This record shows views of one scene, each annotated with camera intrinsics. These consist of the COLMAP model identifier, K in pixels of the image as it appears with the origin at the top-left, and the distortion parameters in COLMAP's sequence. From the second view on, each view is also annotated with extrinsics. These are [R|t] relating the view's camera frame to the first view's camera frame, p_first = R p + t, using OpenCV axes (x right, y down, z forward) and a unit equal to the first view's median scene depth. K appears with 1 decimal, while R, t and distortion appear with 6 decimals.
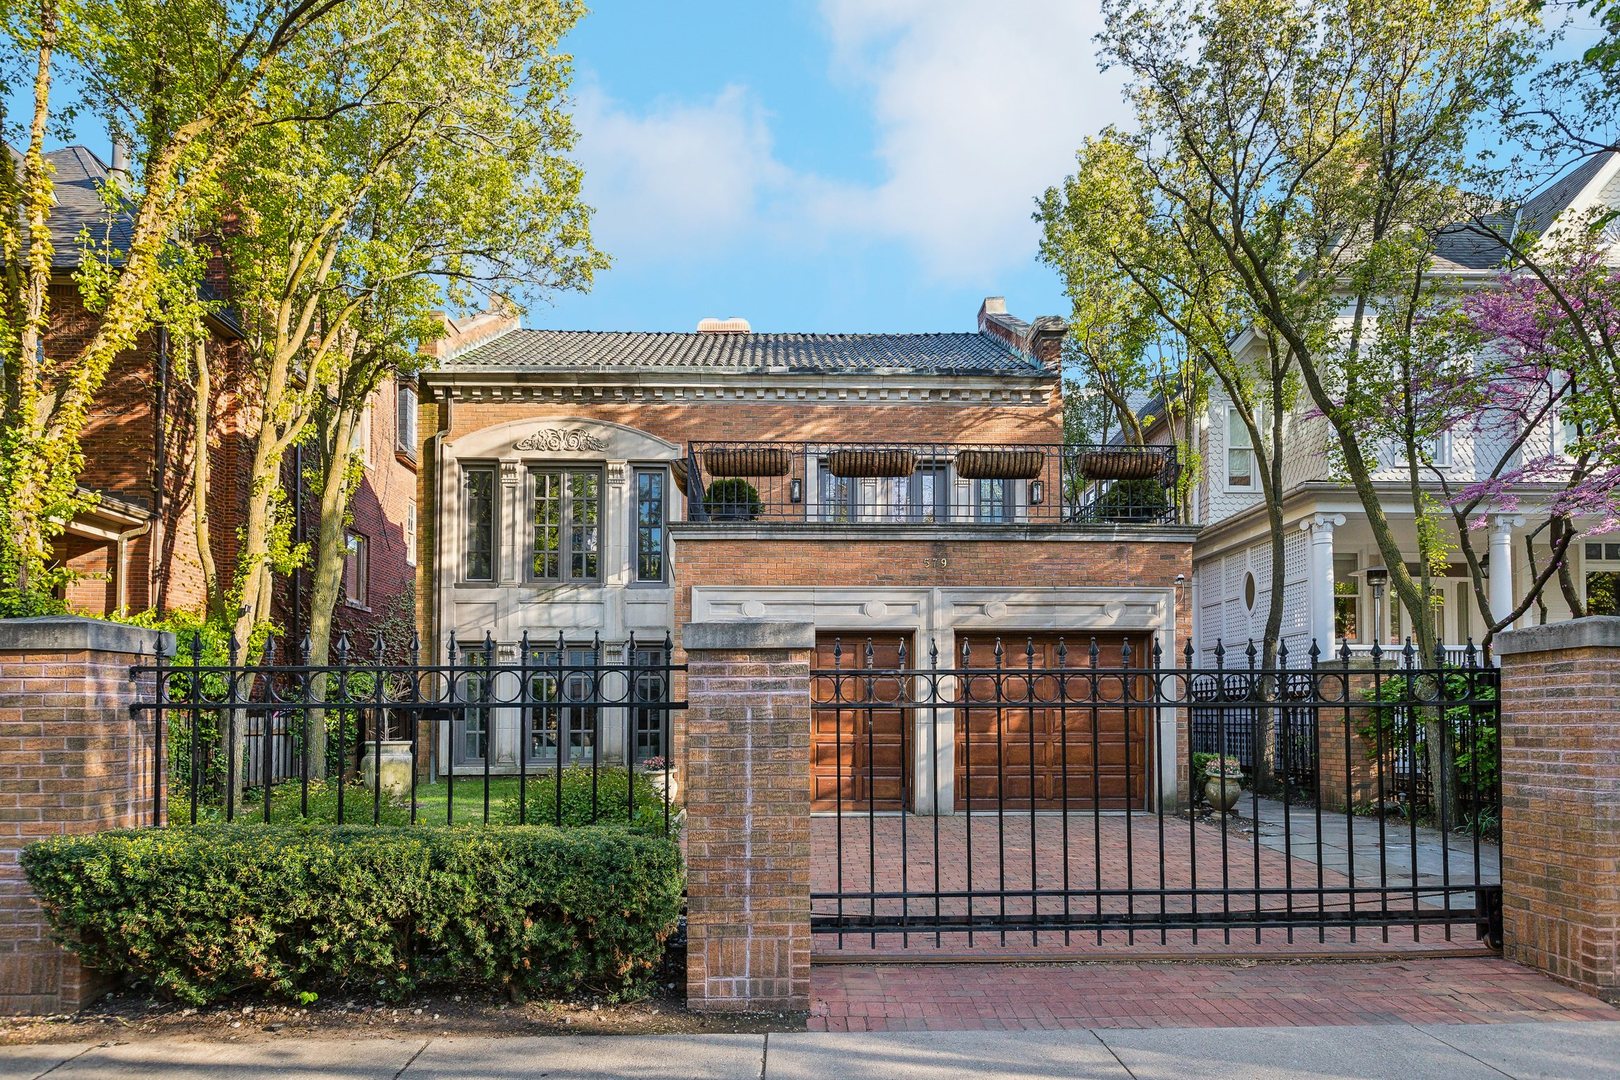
lens RADIAL K [[878.4, 0, 762.7], [0, 878.4, 543.6], [0, 0, 1]] dist [0.003960, -0.001716]
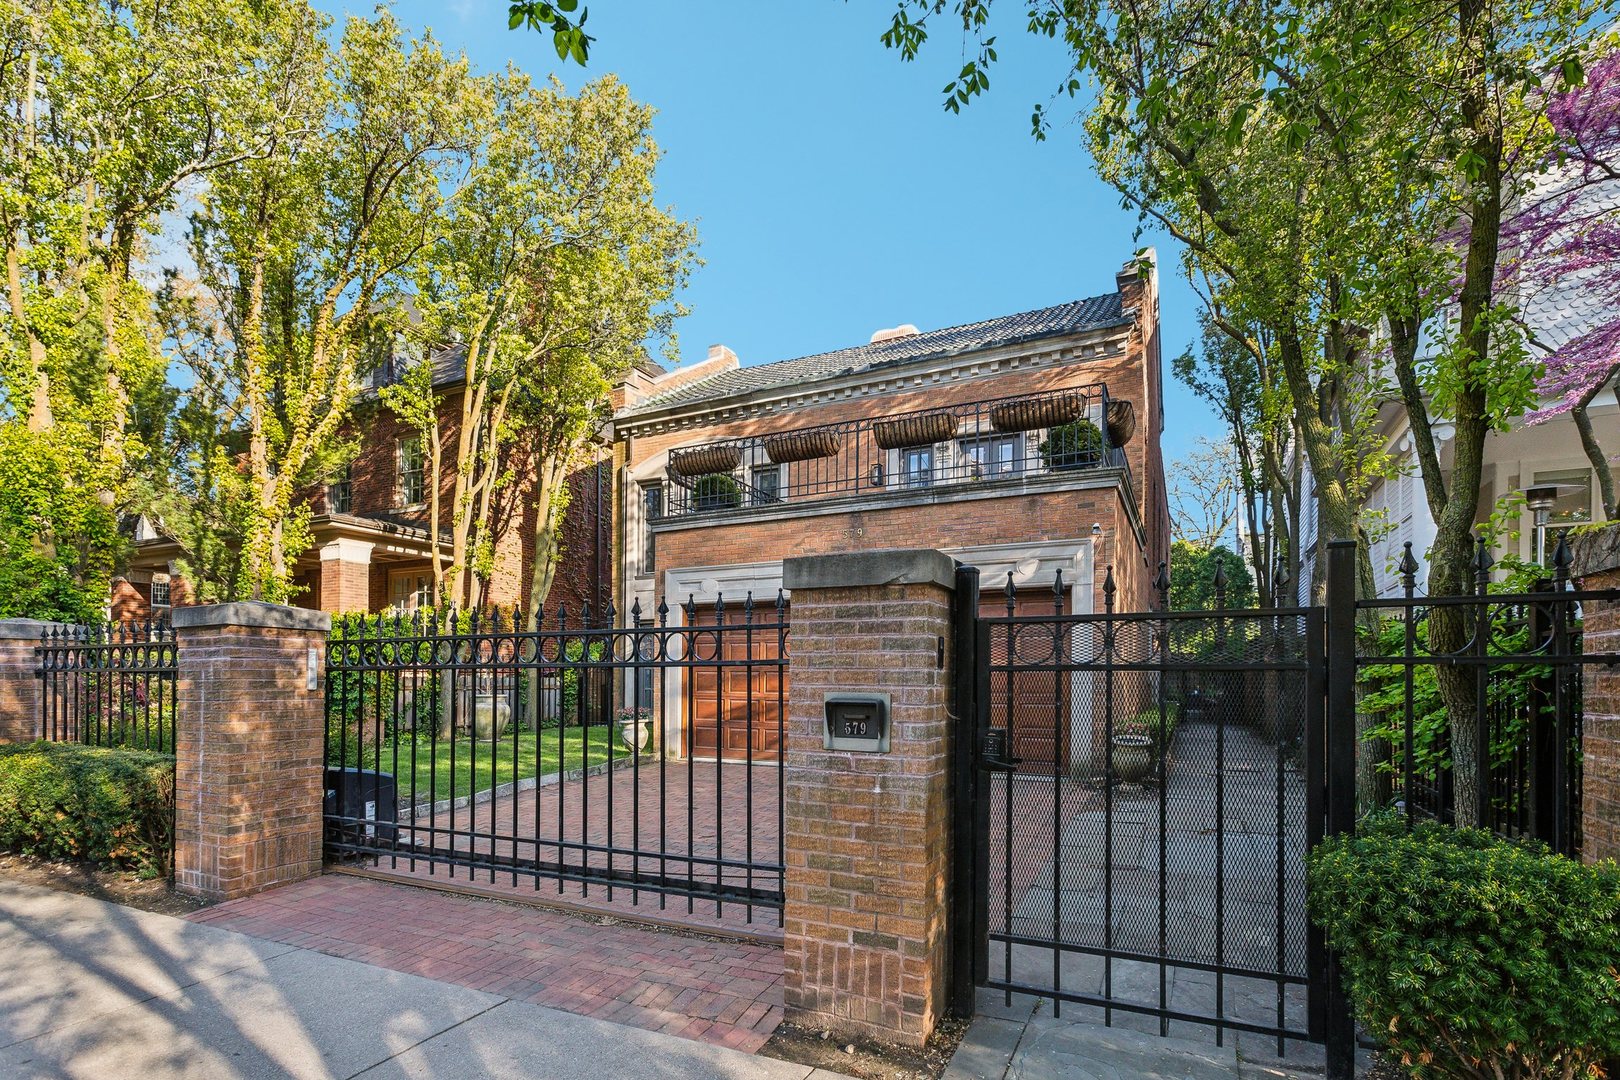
lens RADIAL K [[743.1, 0, 808.5], [0, 743.1, 541.8], [0, 0, 1]] dist [0.002267, 0.000046]
pose [[0.893118, -0.079631, -0.442719, 0.363778], [0.086389, 0.996249, -0.004916, 0.021666], [0.441450, -0.033856, 0.896647, 0.111207]]
